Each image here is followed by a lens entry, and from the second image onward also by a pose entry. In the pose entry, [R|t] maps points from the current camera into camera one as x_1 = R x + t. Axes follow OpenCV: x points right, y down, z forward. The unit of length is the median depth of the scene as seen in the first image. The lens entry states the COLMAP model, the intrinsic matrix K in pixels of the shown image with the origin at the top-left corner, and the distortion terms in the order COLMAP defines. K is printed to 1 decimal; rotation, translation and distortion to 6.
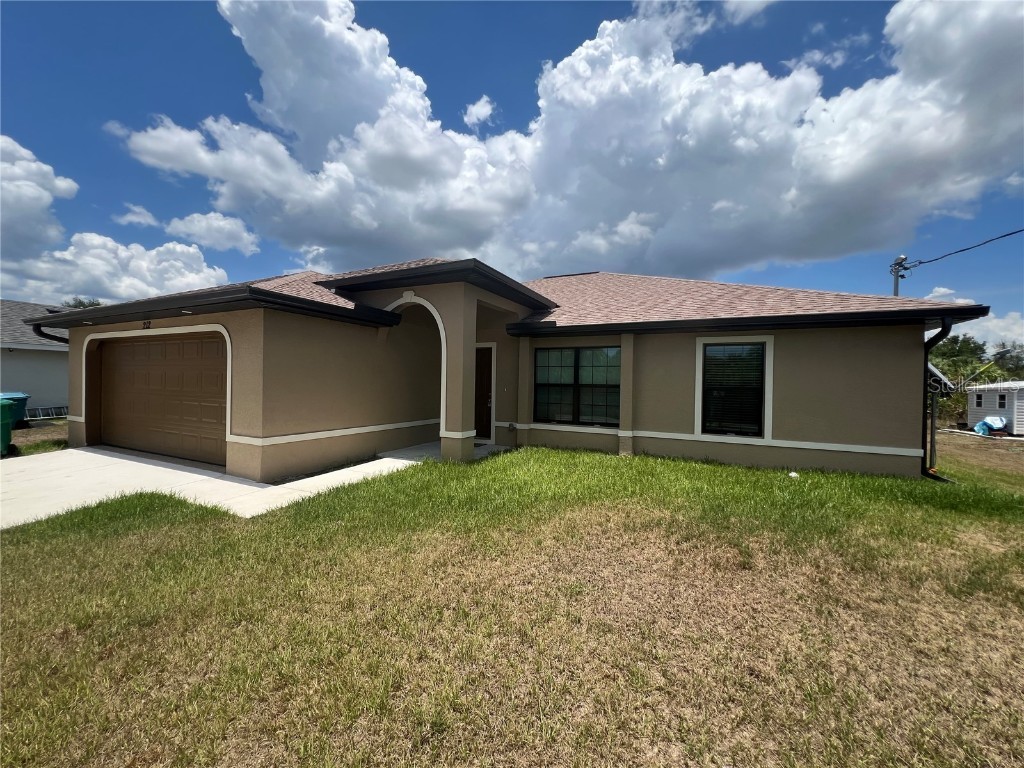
lens RADIAL K [[411.4, 0, 517.7], [0, 411.4, 380.7], [0, 0, 1]] dist [-0.001699, -0.000034]
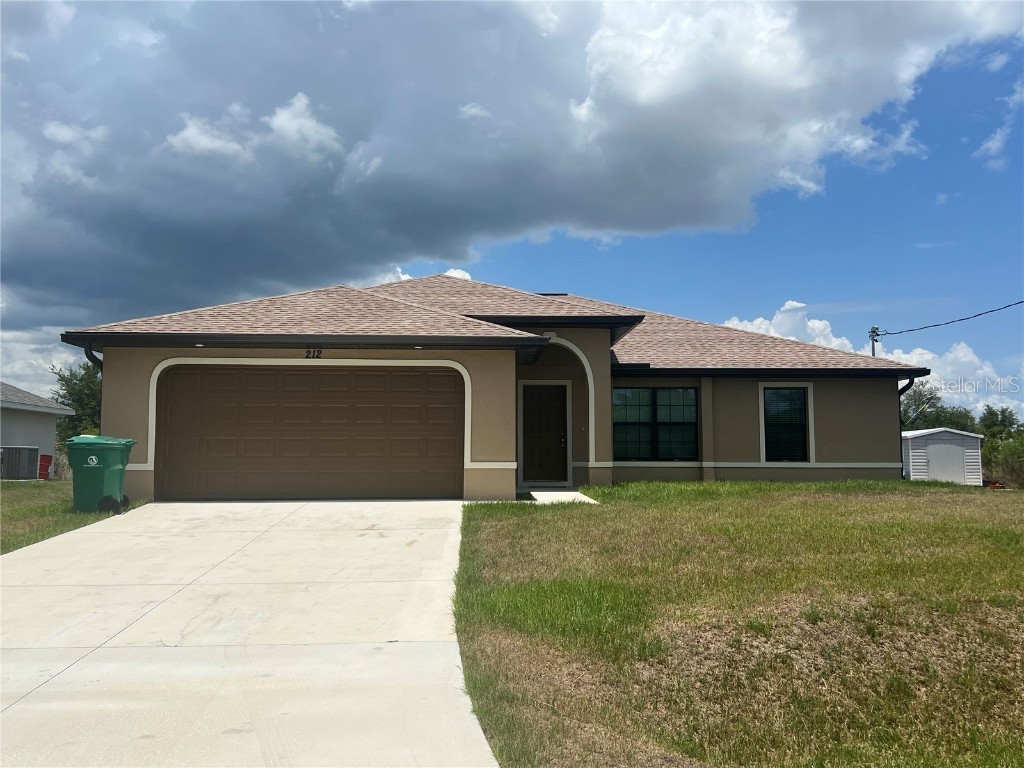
lens RADIAL K [[900.8, 0, 509.8], [0, 900.8, 384.6], [0, 0, 1]] dist [0.013892, -0.009247]
pose [[0.879030, 0.022505, 0.476235, -1.405864], [0.012377, 0.997472, -0.069981, 0.075694], [-0.476606, 0.067410, 0.876529, -0.929925]]
